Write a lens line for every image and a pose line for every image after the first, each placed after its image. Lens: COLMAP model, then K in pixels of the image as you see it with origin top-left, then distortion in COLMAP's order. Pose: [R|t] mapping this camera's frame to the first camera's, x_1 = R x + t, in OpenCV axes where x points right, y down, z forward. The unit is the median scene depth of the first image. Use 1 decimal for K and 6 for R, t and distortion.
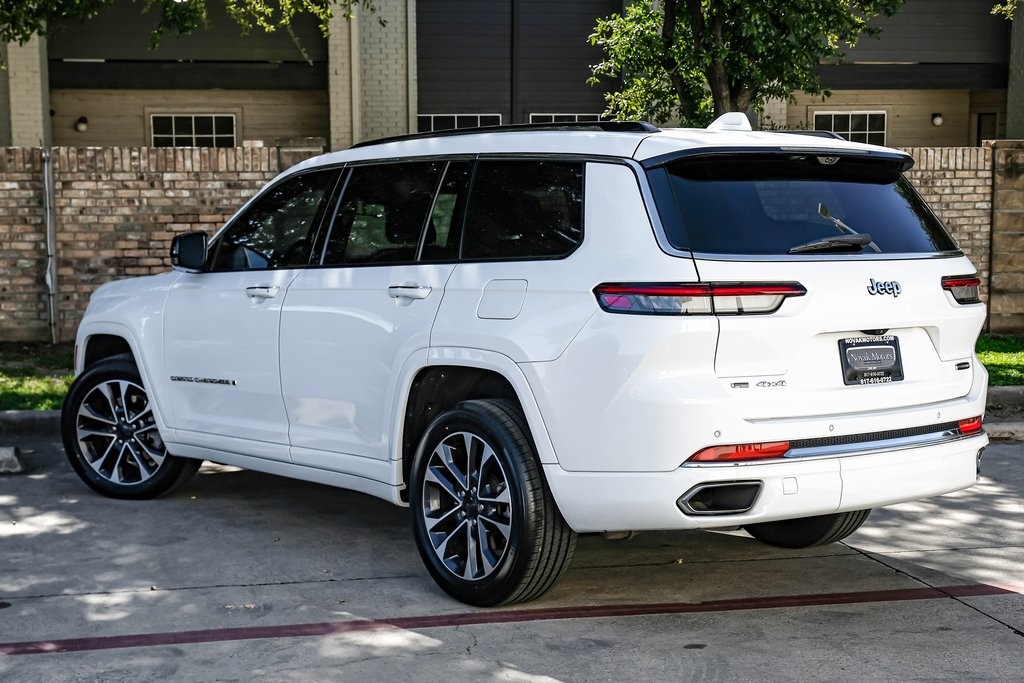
lens RADIAL K [[1586.8, 0, 468.0], [0, 1586.8, 353.0], [0, 0, 1]] dist [0.013759, 0.000000]
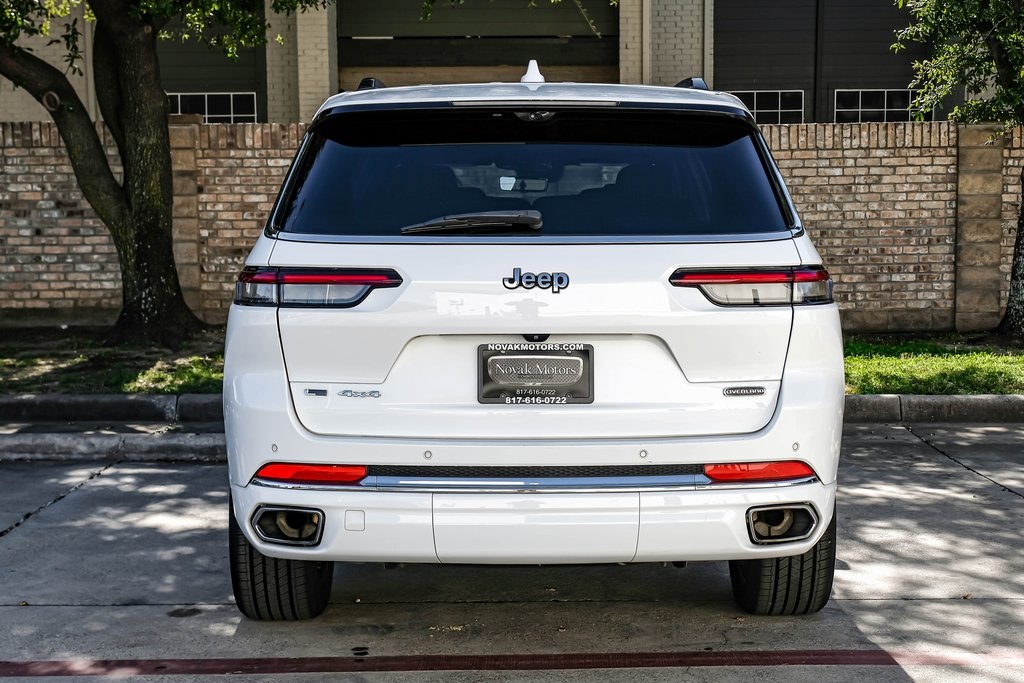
lens RADIAL K [[1586.8, 0, 498.8], [0, 1586.8, 349.8], [0, 0, 1]] dist [0.013759, 0.000000]
pose [[0.984569, 0.020497, -0.173795, 0.014790], [-0.019263, 0.999776, 0.008781, -0.001170], [0.173936, -0.005298, 0.984743, 0.058526]]
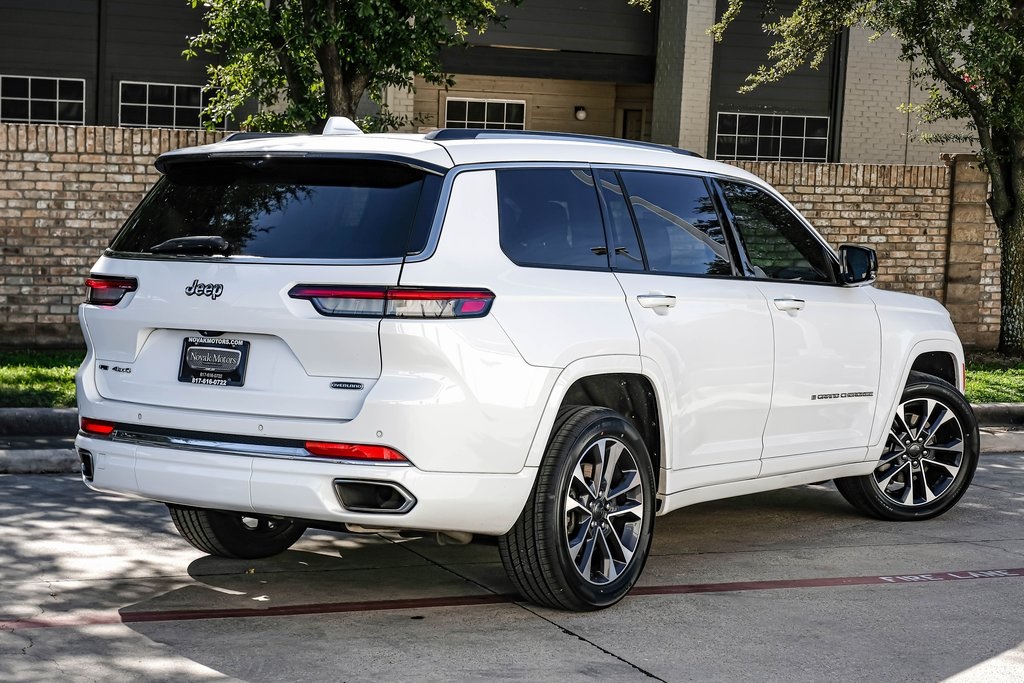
lens RADIAL K [[1949.5, 0, 488.3], [0, 1949.5, 314.1], [0, 0, 1]] dist [0.062246, 0.000000]
pose [[0.974119, 0.030468, 0.223975, 0.000784], [-0.024130, 0.999229, -0.030981, 0.003254], [-0.224746, 0.024775, 0.974102, -0.093960]]
